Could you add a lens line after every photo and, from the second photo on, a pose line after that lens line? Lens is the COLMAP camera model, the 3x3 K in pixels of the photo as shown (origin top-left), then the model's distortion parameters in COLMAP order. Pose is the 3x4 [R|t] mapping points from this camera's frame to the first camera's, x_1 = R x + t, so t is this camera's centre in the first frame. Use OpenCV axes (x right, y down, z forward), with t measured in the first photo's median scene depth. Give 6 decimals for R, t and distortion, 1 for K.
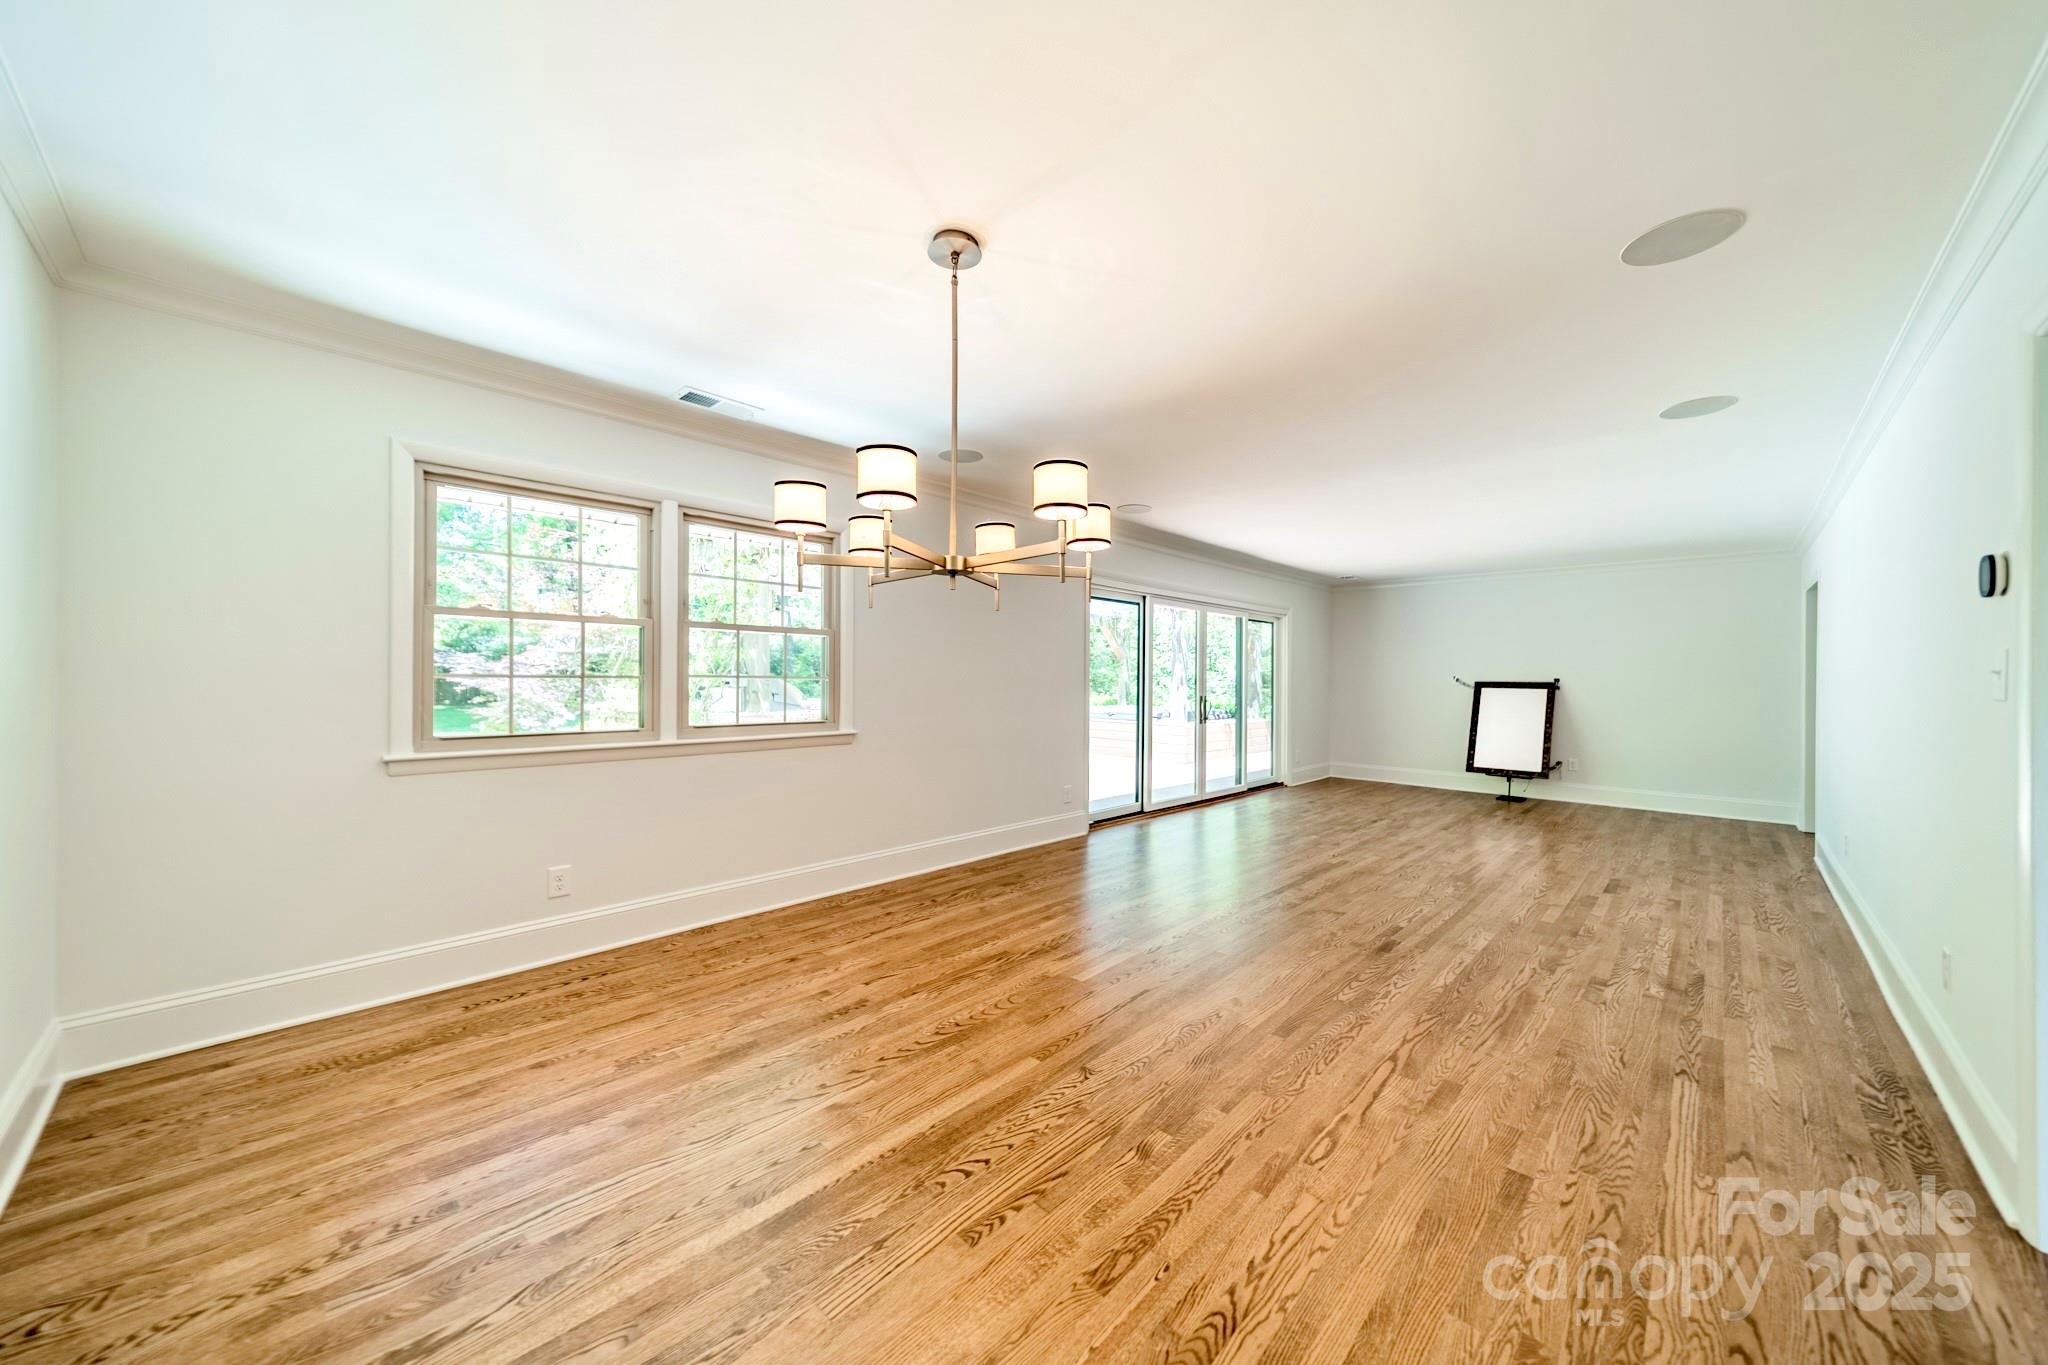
lens RADIAL K [[723.2, 0, 1014.5], [0, 723.2, 689.2], [0, 0, 1]] dist [0.006627, 0.000352]
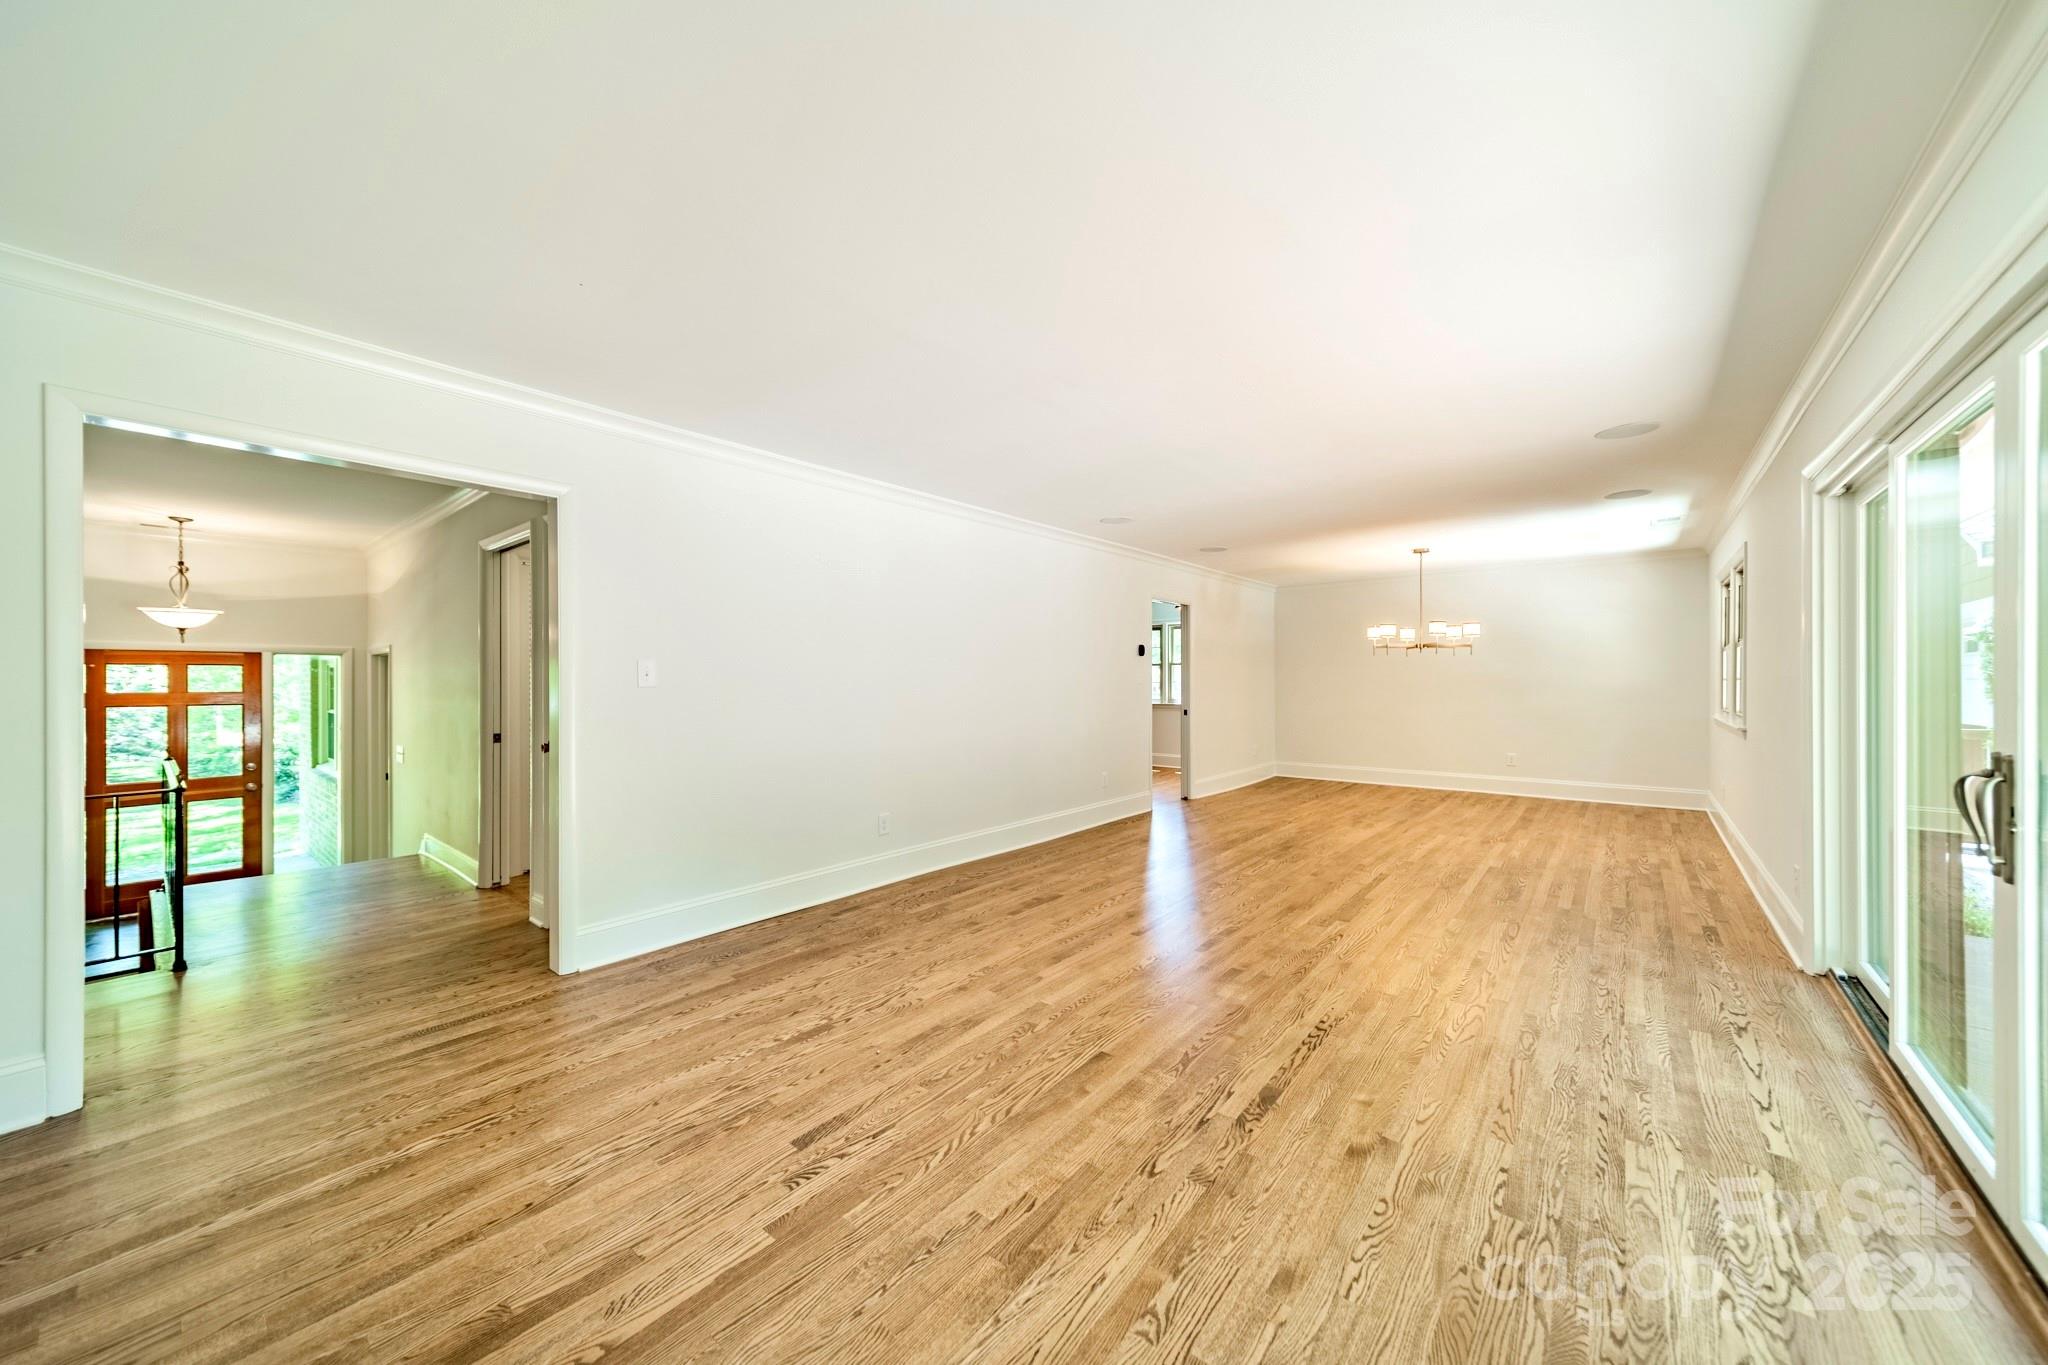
lens RADIAL K [[723.2, 0, 1029.5], [0, 723.2, 680.4], [0, 0, 1]] dist [0.006627, 0.000352]
pose [[-0.996172, -0.007647, -0.087077, 1.334324], [-0.009142, 0.999817, 0.016783, -0.032783], [0.086933, 0.017515, -0.996060, 2.768788]]
